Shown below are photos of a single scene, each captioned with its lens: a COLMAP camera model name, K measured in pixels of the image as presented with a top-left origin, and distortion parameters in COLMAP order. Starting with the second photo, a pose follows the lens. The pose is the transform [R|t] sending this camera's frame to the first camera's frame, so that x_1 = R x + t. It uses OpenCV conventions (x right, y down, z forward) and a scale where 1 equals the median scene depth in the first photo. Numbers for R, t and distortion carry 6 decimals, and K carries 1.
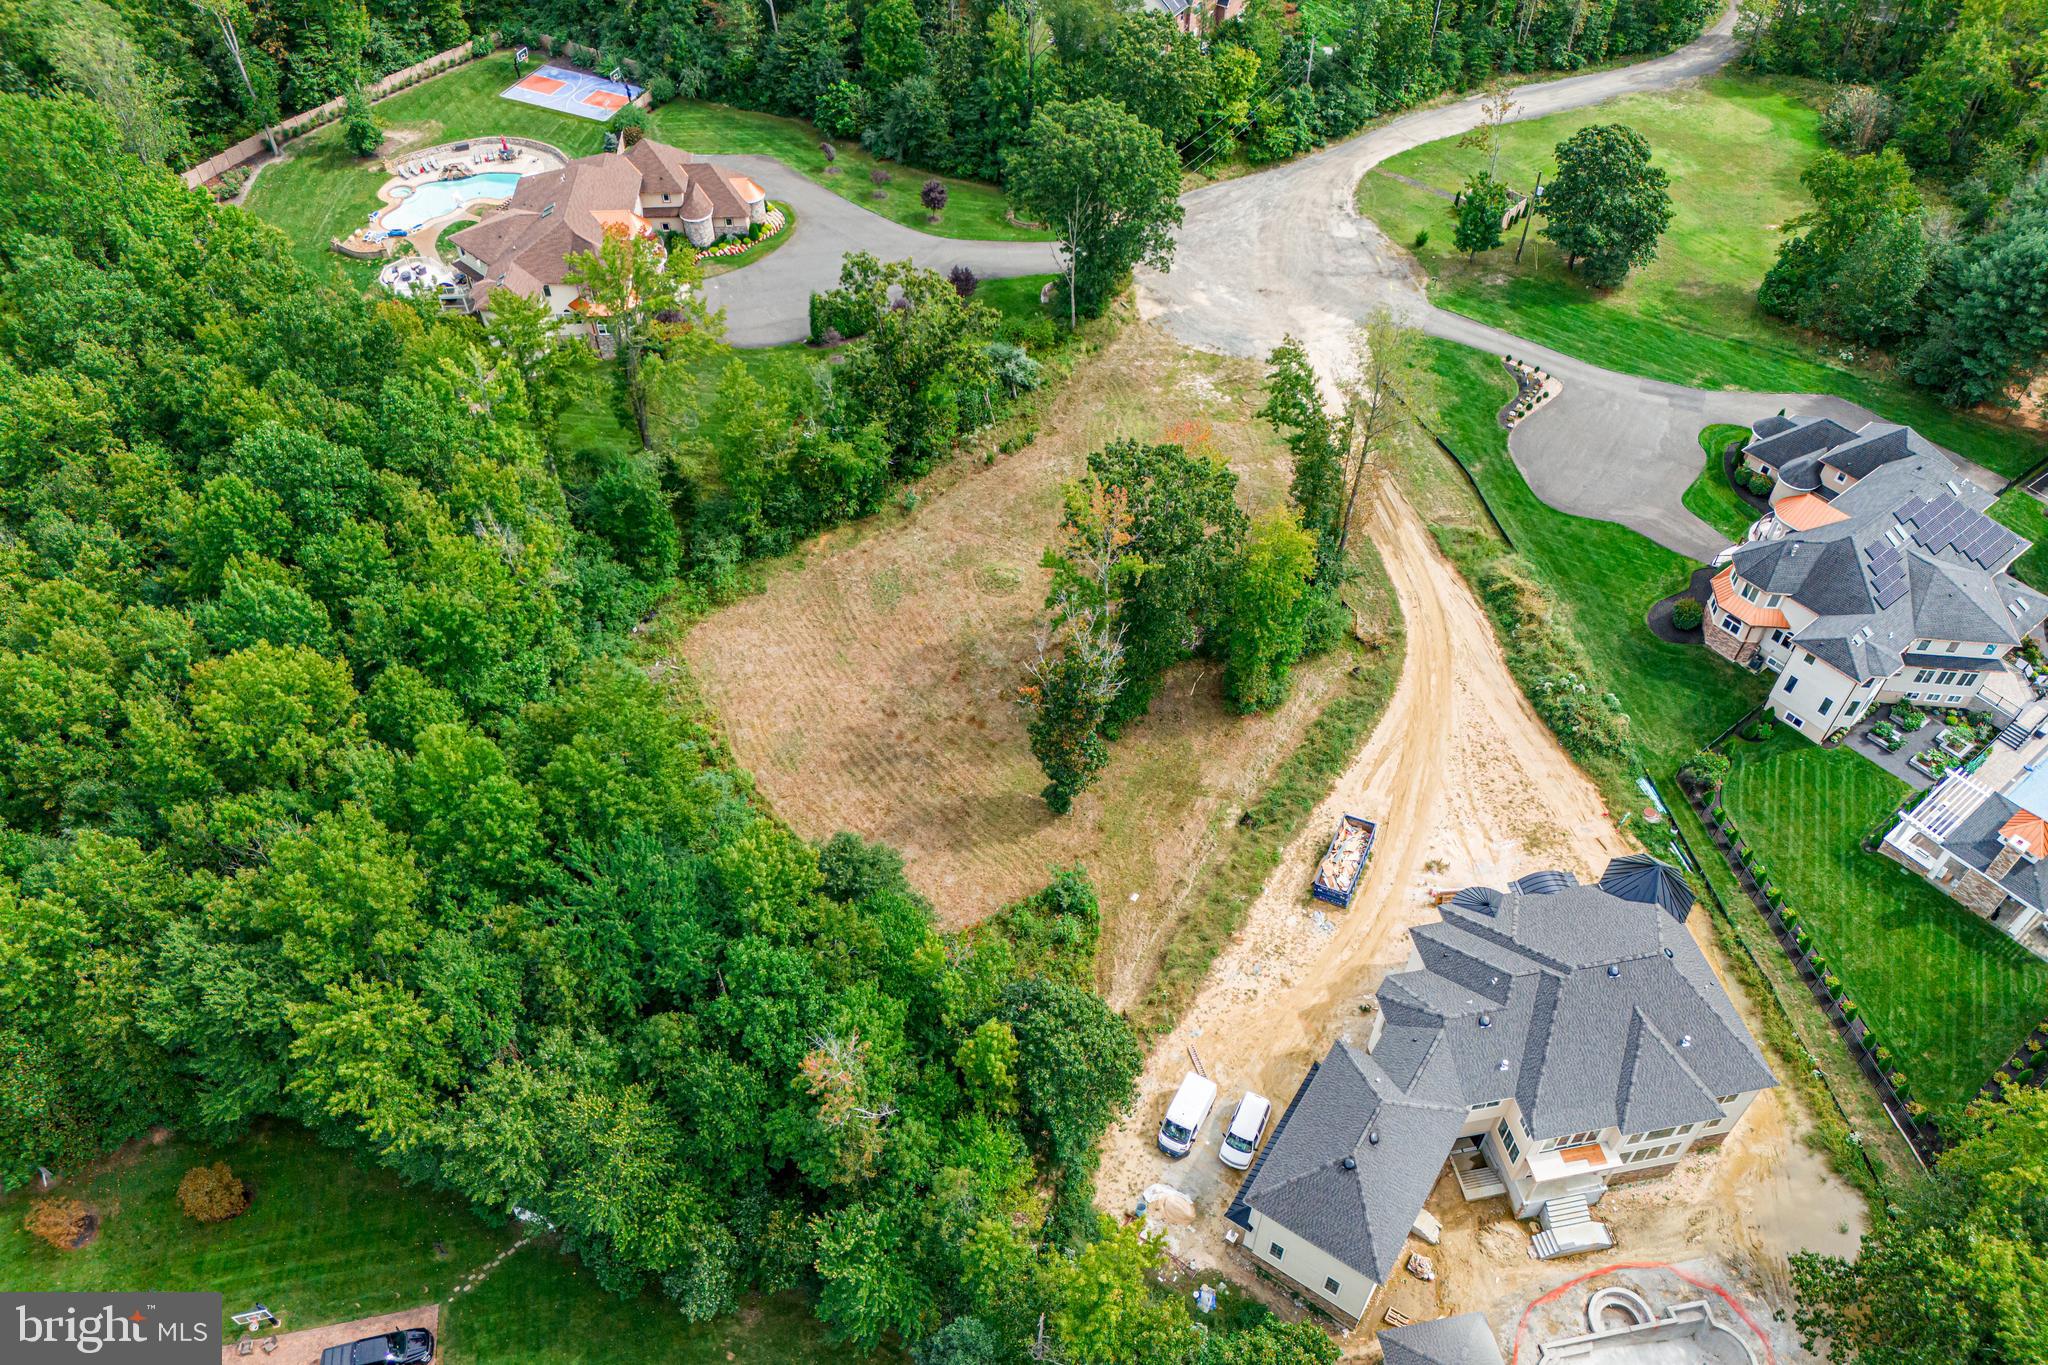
lens RADIAL K [[1501.2, 0, 1024.0], [0, 1501.2, 682.5], [0, 0, 1]] dist [0.075104, -0.073863]
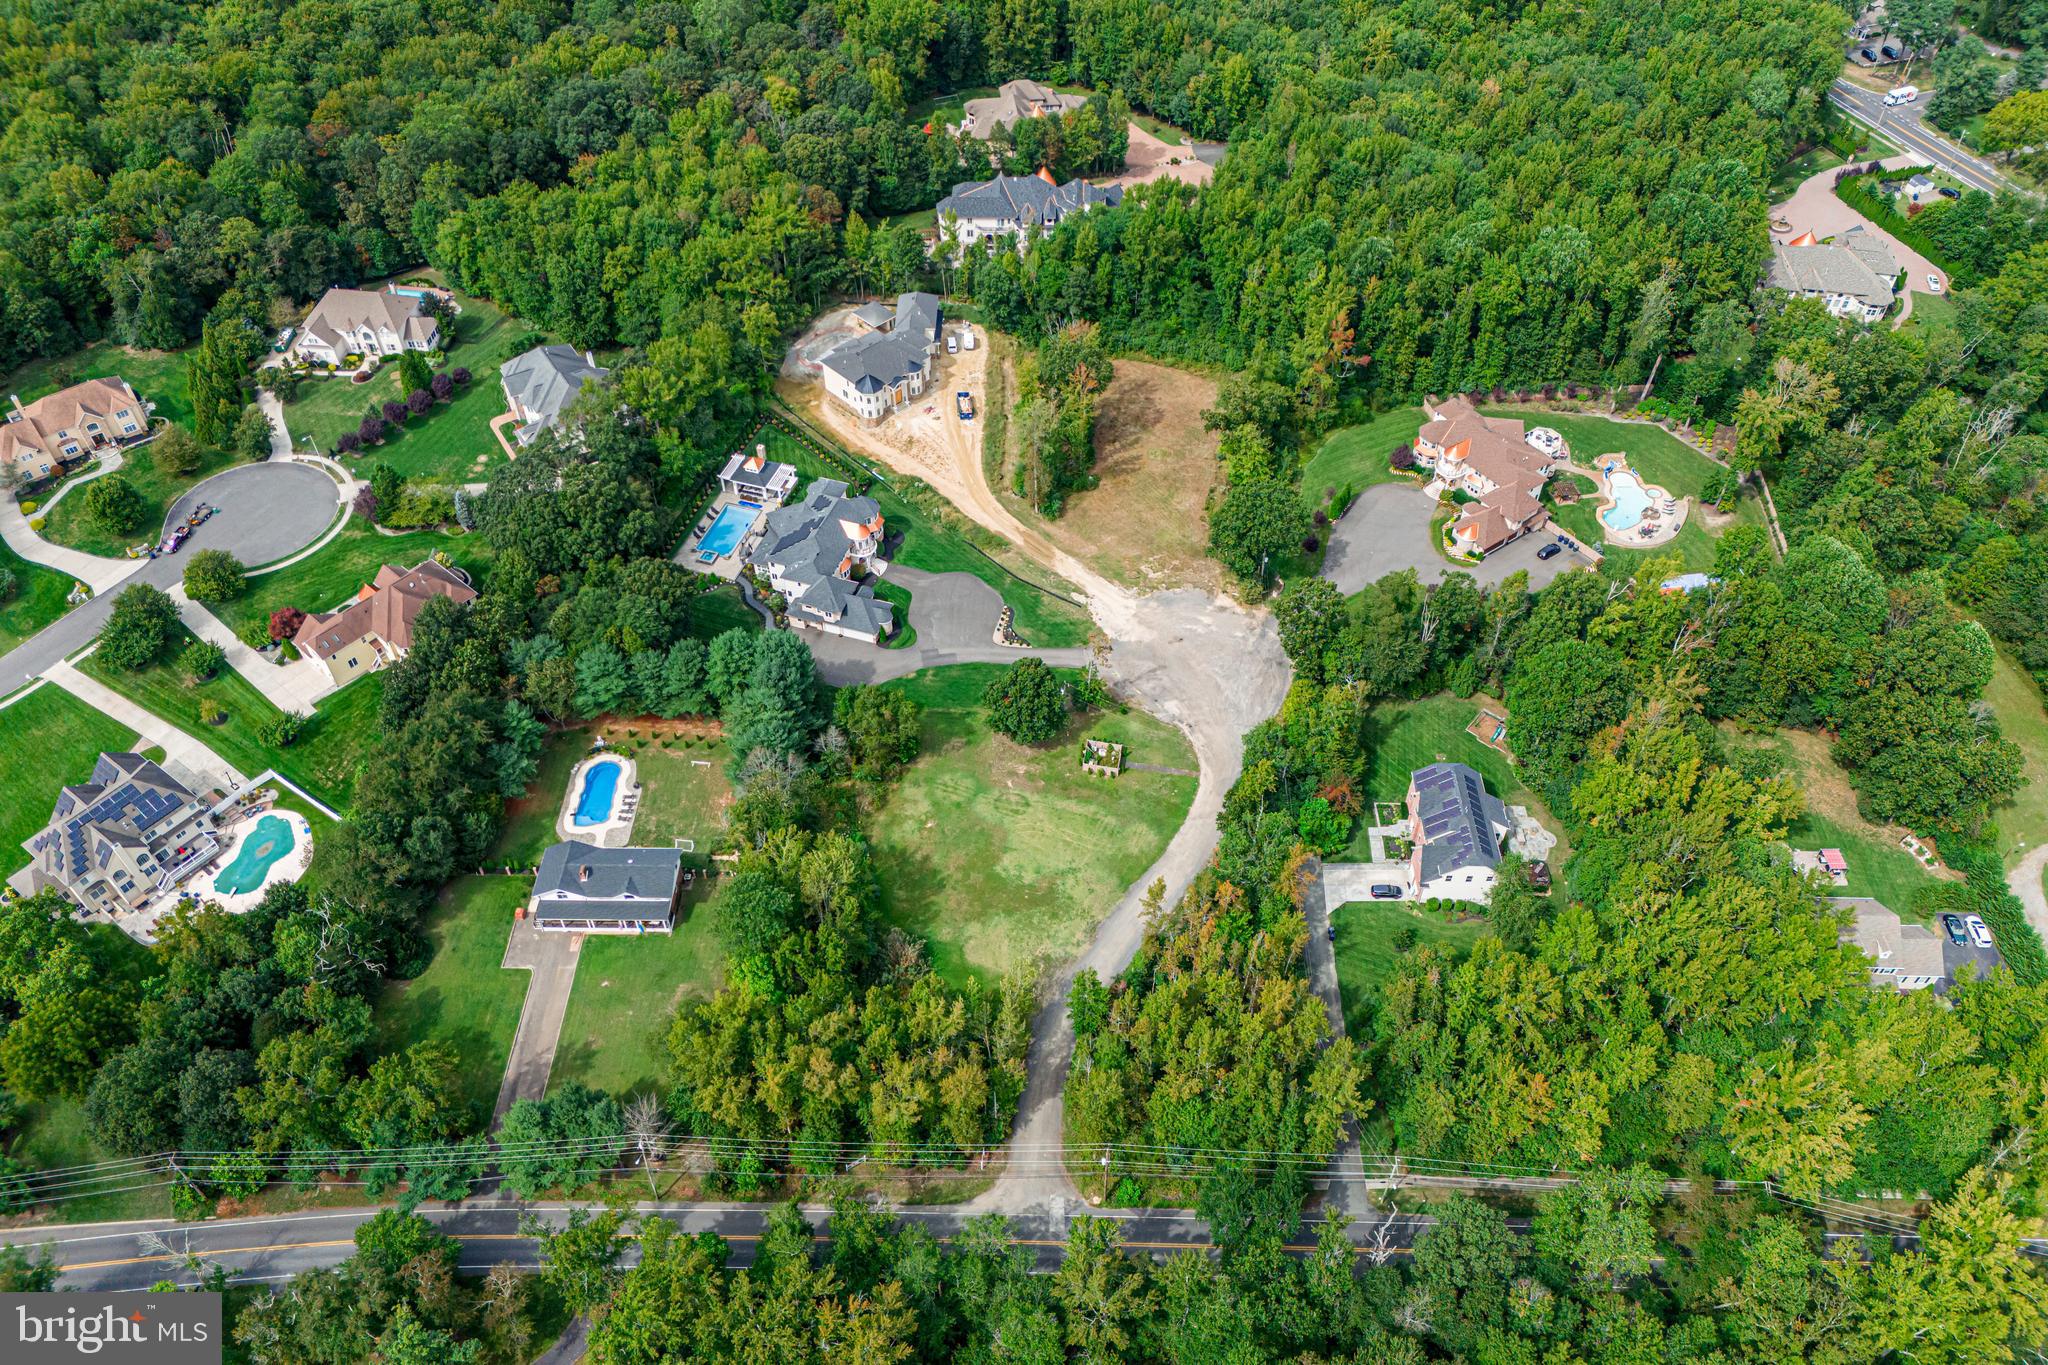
lens RADIAL K [[1501.2, 0, 1024.0], [0, 1501.2, 682.5], [0, 0, 1]] dist [0.075104, -0.073863]
pose [[-0.839677, 0.402355, -0.364764, 1.154180], [-0.394089, 0.010722, 0.919010, -2.133770], [0.373679, 0.915421, 0.149560, 0.935938]]
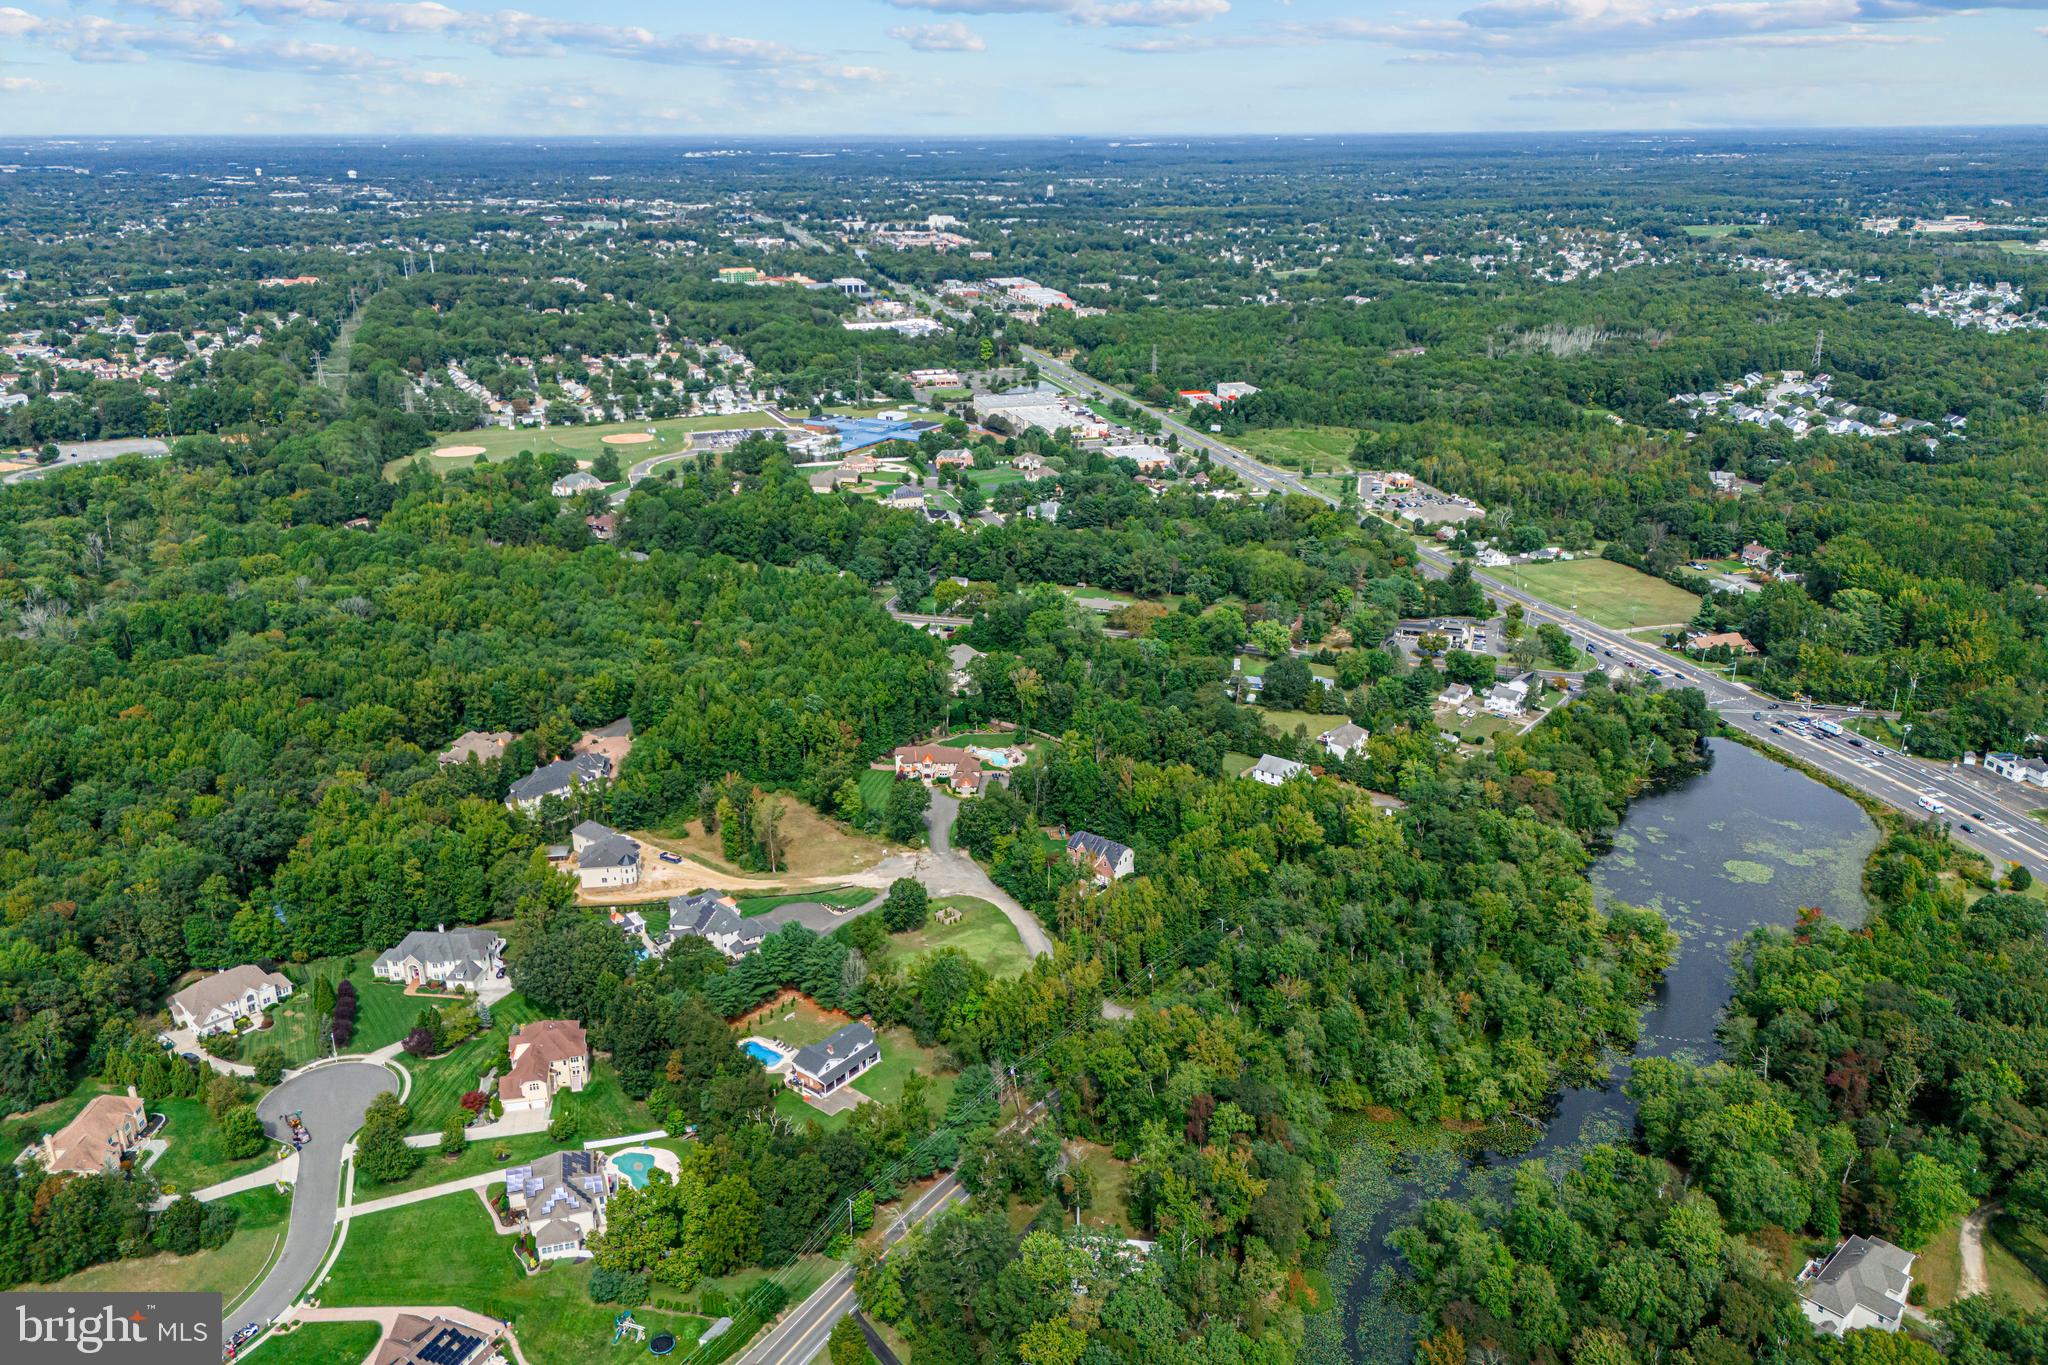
lens RADIAL K [[1501.2, 0, 1024.0], [0, 1501.2, 682.5], [0, 0, 1]] dist [0.075104, -0.073863]
pose [[-0.075147, 0.348709, -0.934213, 3.428044], [-0.732252, 0.616639, 0.289072, -1.870574], [0.676875, 0.705803, 0.209005, 0.365729]]
